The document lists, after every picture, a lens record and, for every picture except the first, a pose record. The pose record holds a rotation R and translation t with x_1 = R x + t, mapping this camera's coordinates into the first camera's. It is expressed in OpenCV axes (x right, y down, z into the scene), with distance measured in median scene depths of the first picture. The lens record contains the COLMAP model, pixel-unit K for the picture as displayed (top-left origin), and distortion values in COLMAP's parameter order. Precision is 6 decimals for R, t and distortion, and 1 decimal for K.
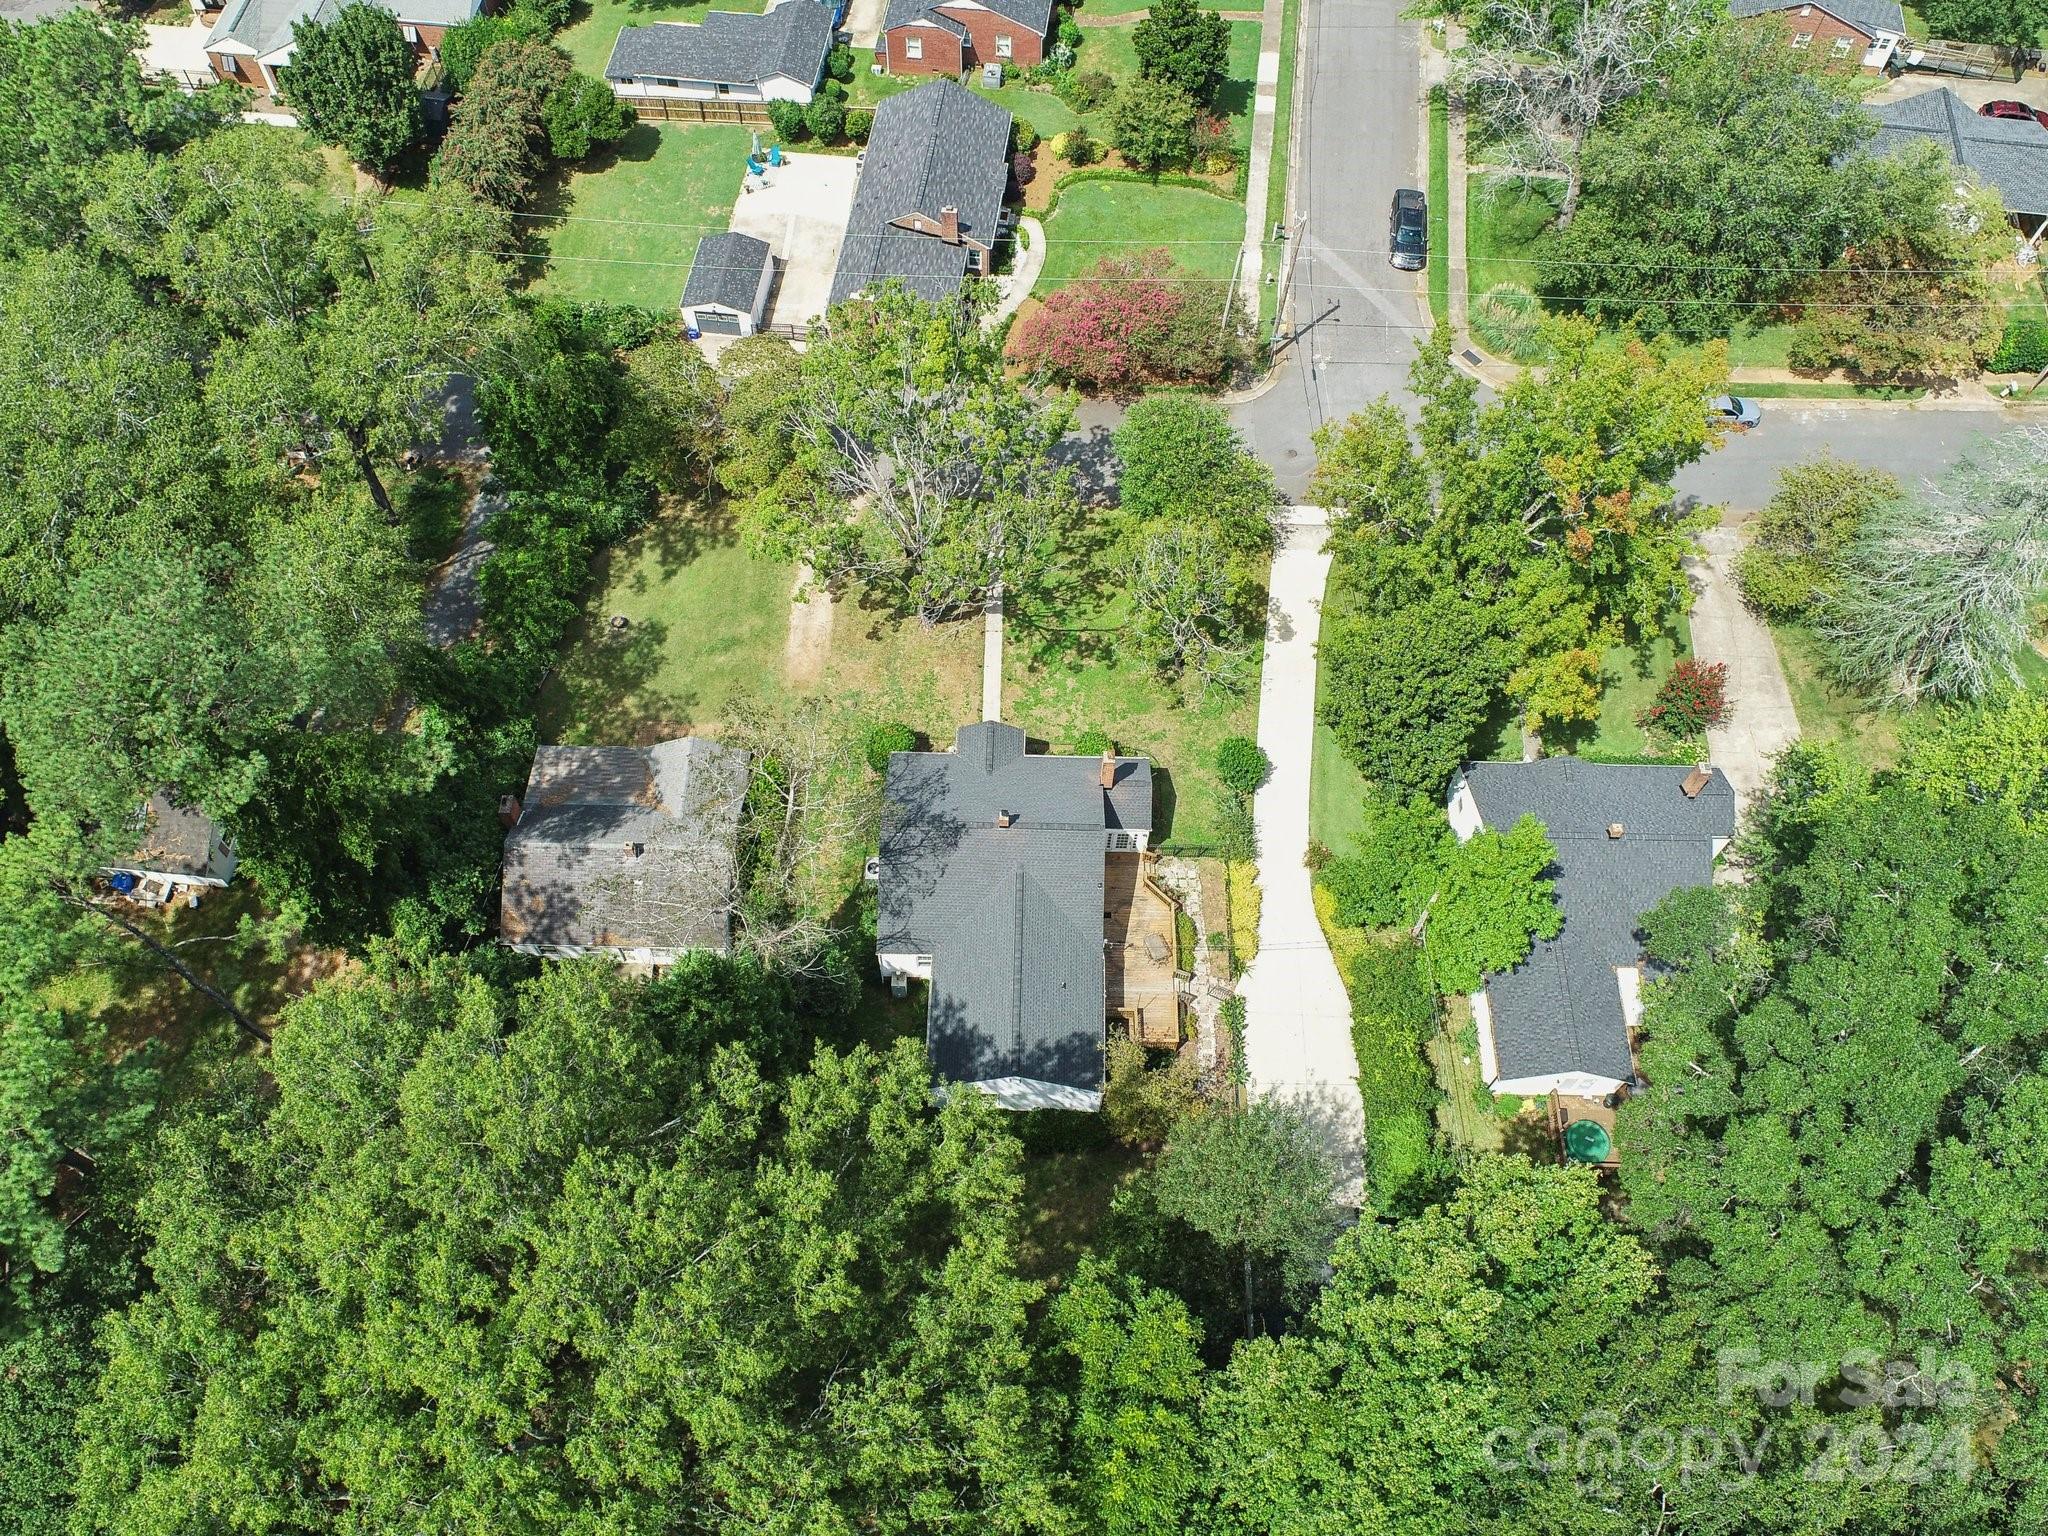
lens RADIAL K [[1589.1, 0, 1011.8], [0, 1589.1, 763.9], [0, 0, 1]] dist [-0.011278, -0.005743]
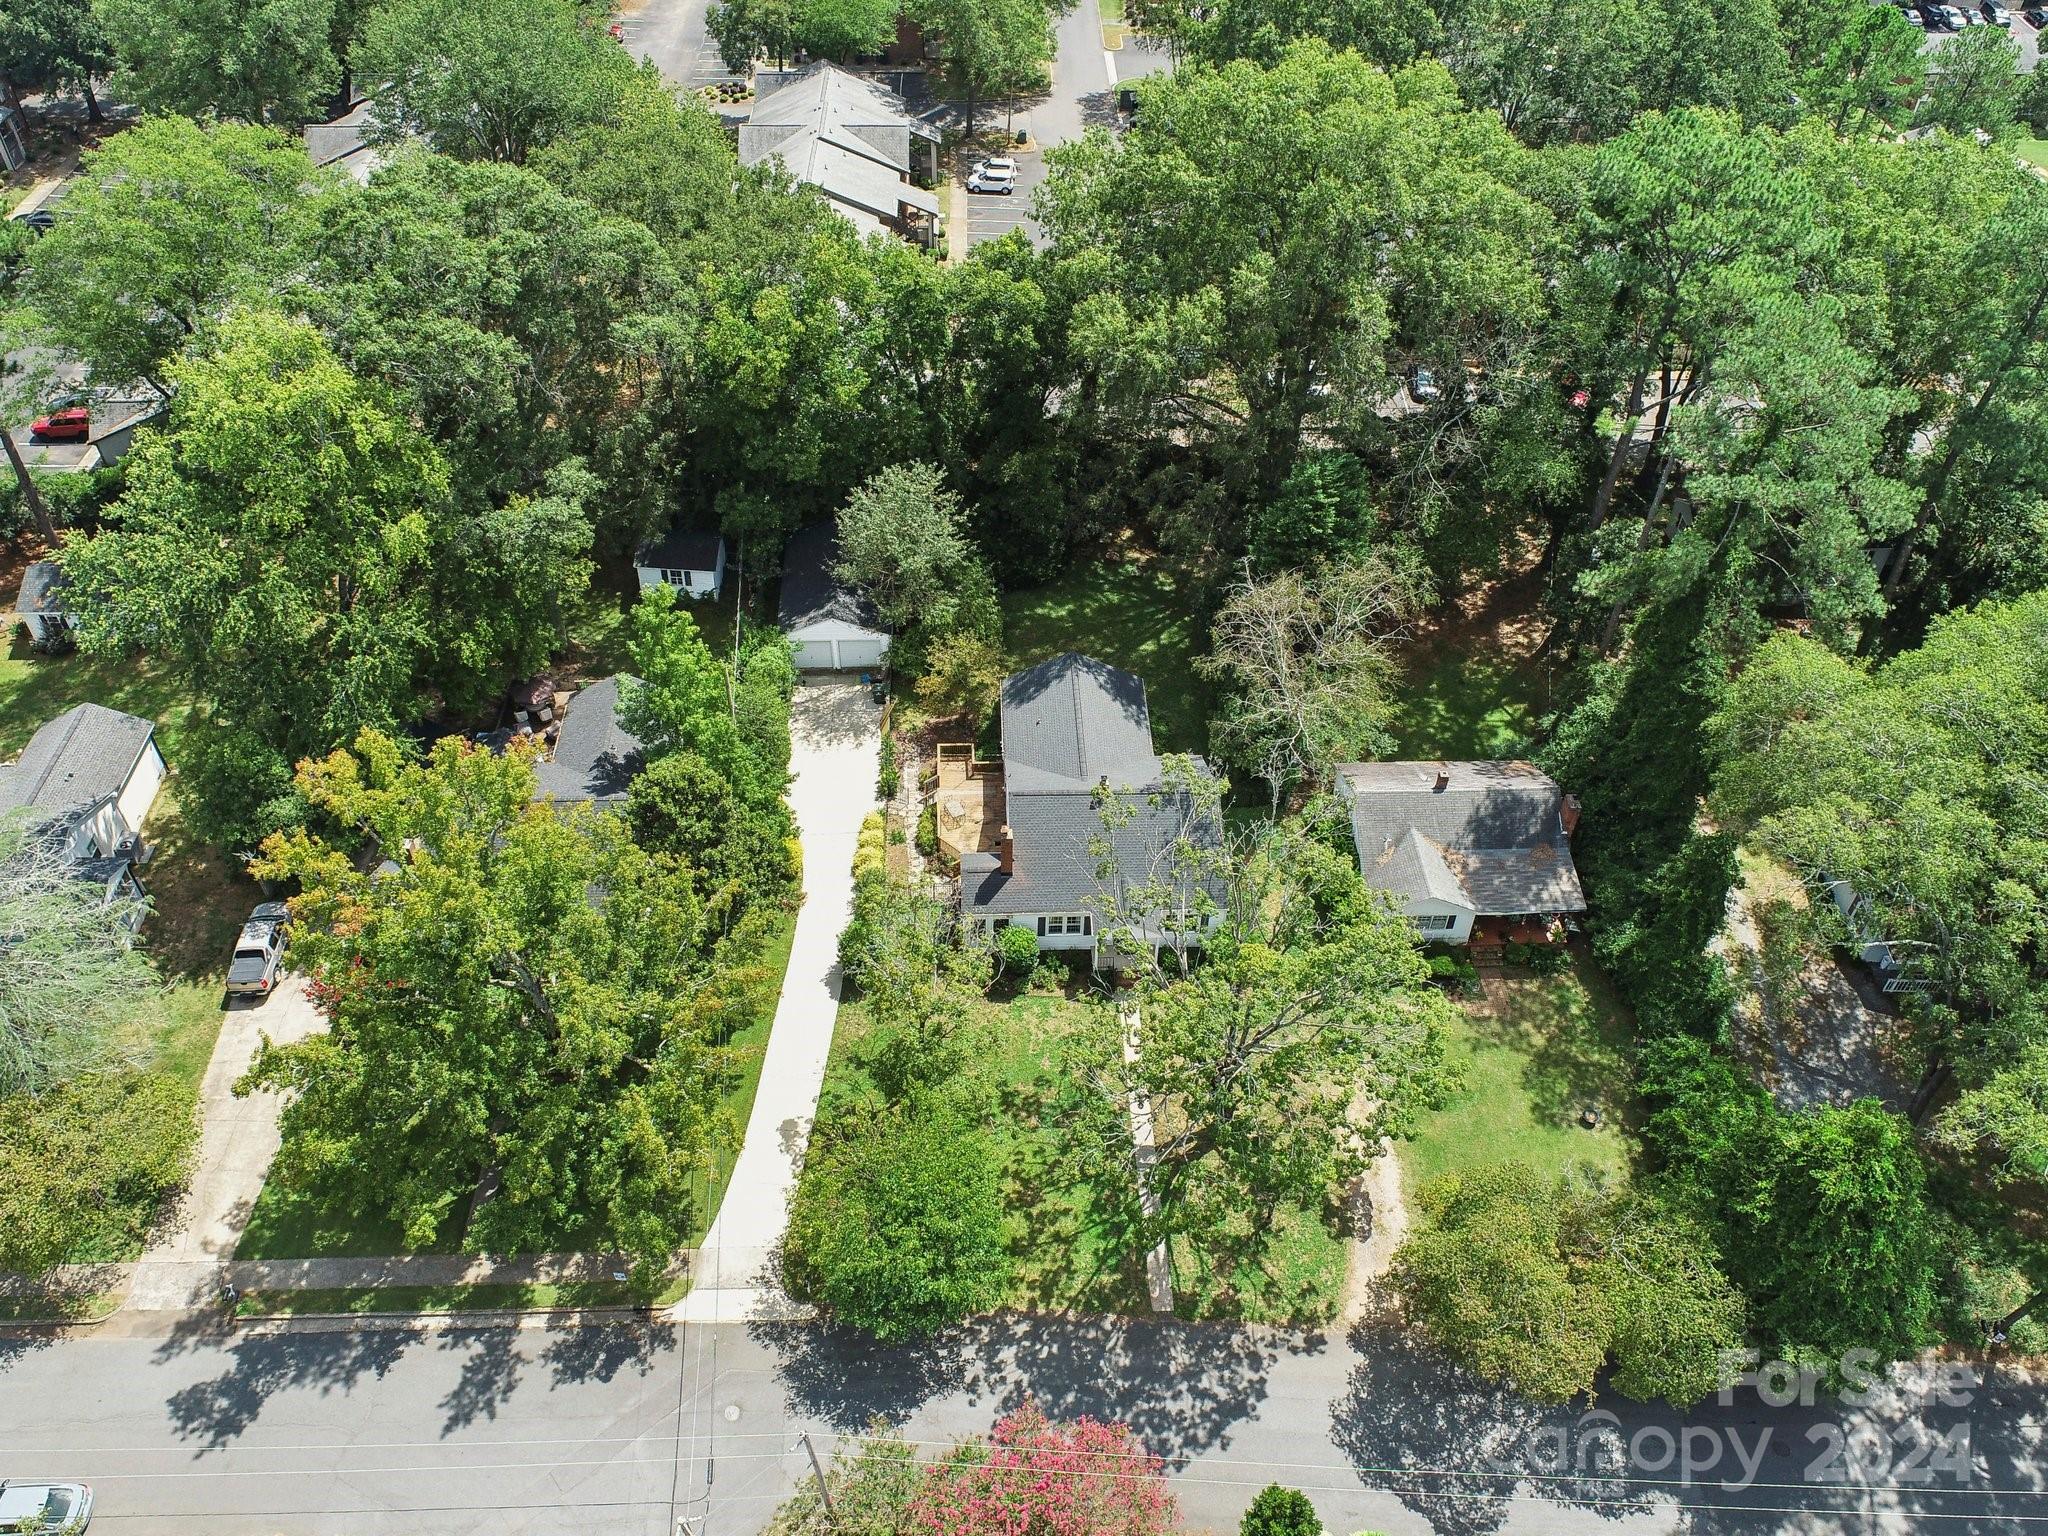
lens RADIAL K [[1589.1, 0, 1011.8], [0, 1589.1, 763.9], [0, 0, 1]] dist [-0.011278, -0.005743]
pose [[-0.998707, 0.026025, -0.043662, 0.080288], [-0.048427, -0.226212, 0.972874, -0.765294], [0.015442, 0.973730, 0.227180, 0.569961]]
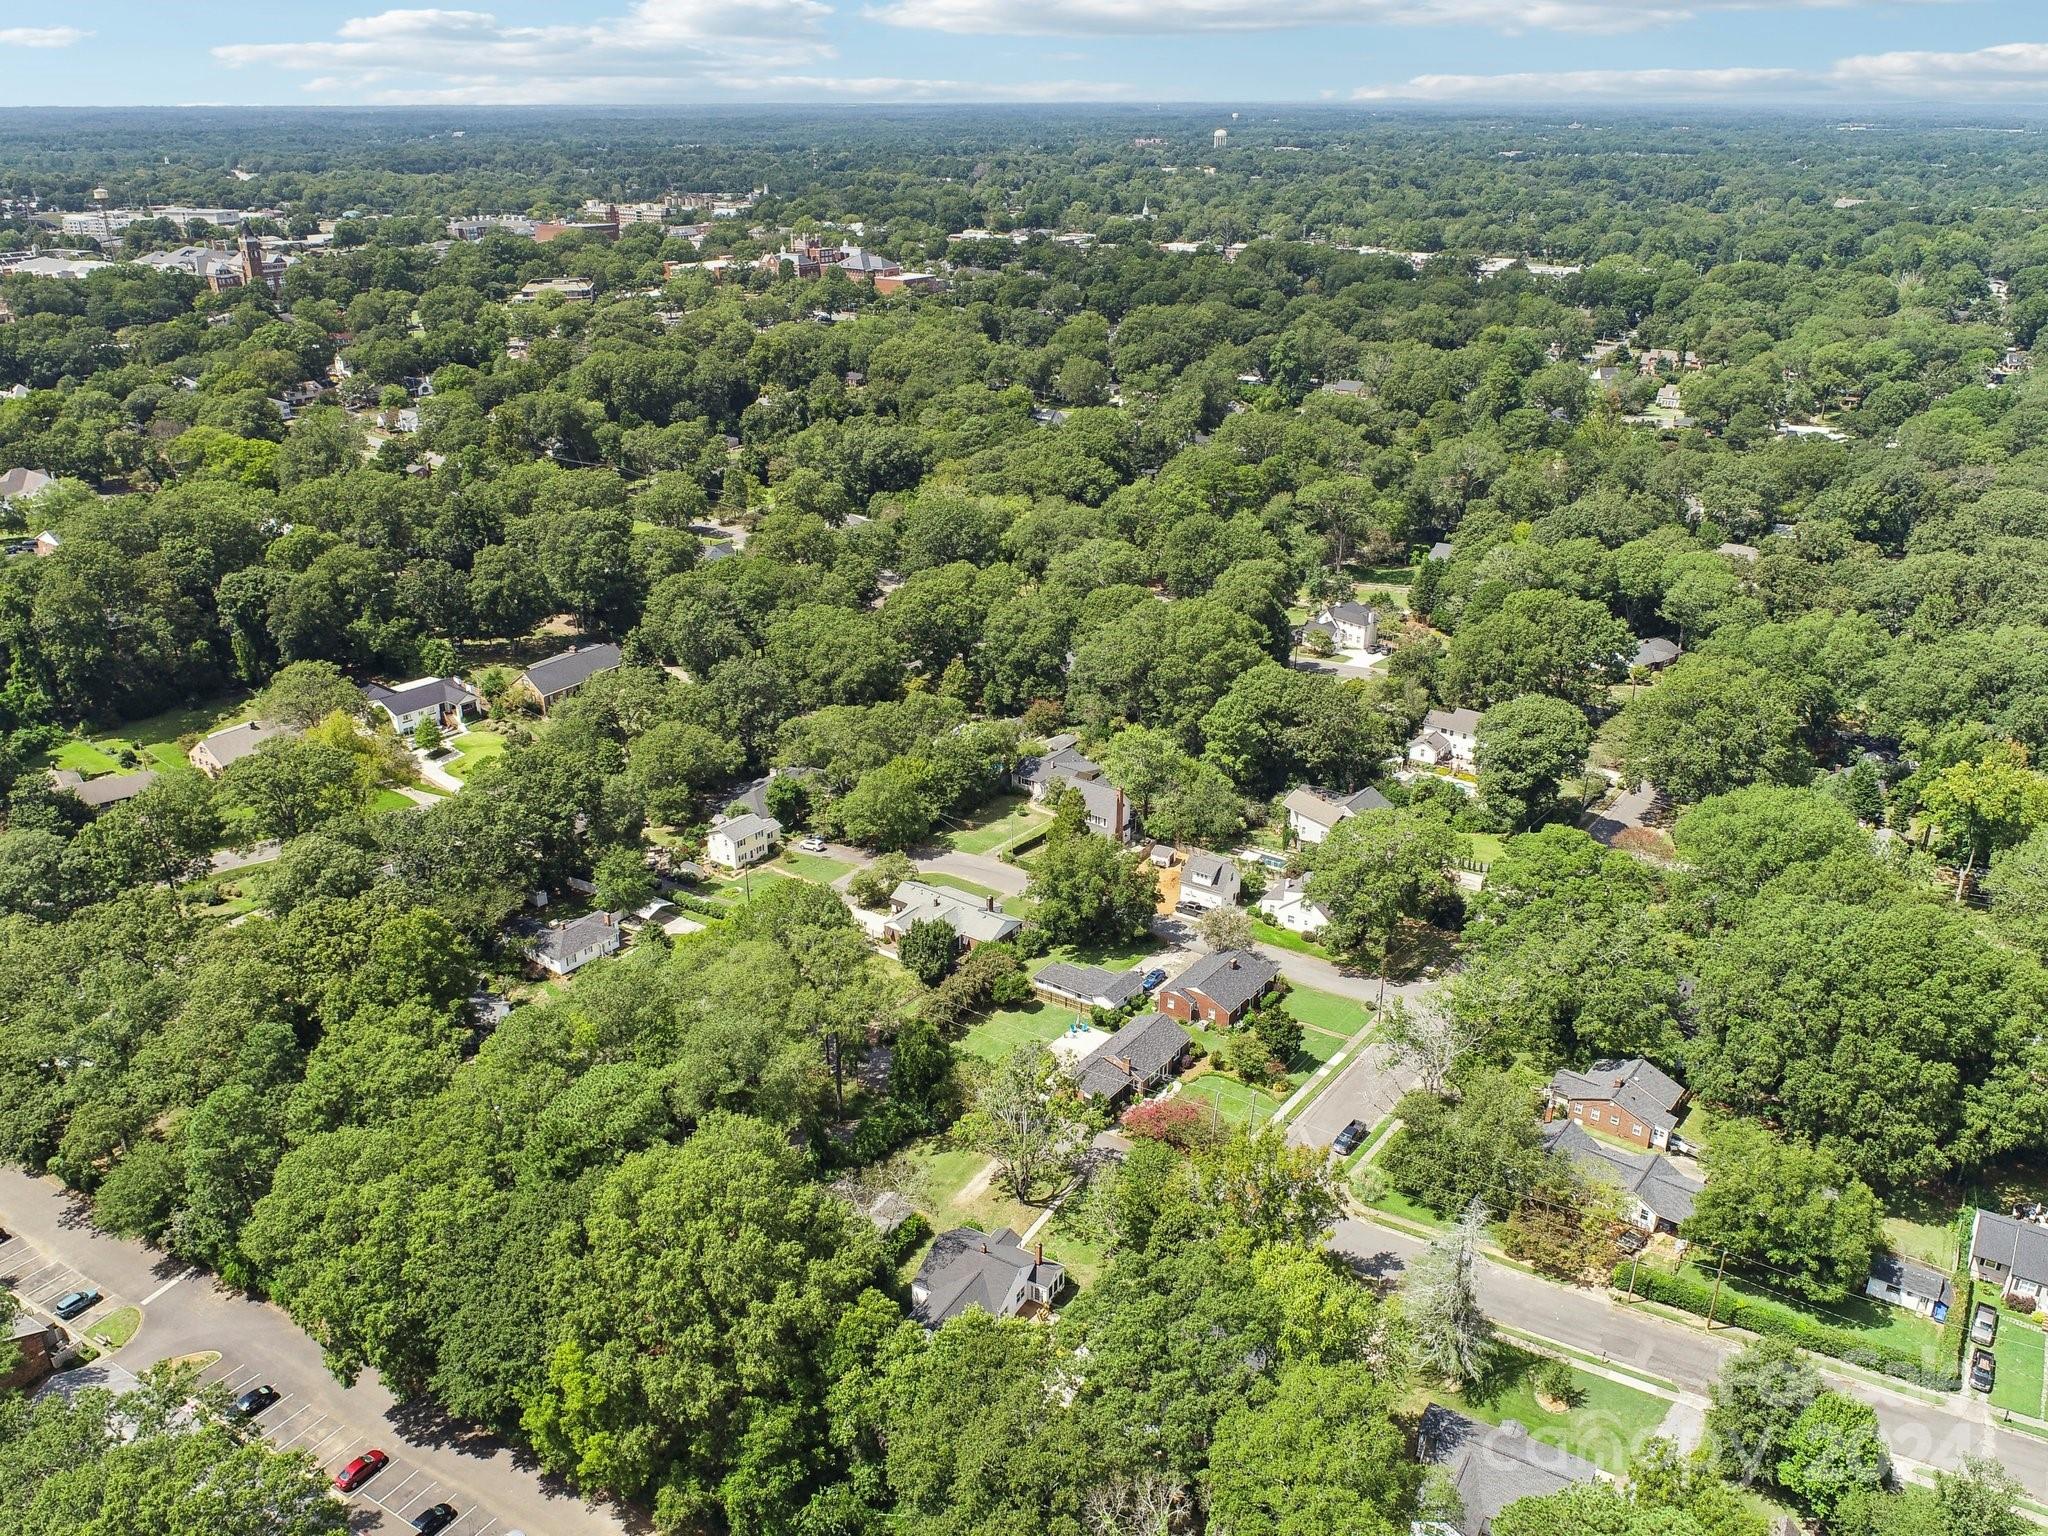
lens RADIAL K [[1589.1, 0, 1011.8], [0, 1589.1, 763.9], [0, 0, 1]] dist [-0.011278, -0.005743]
pose [[0.866887, 0.180202, -0.464795, 0.760685], [-0.423558, 0.757929, -0.496126, 0.489620], [0.262879, 0.626953, 0.733365, -0.883238]]
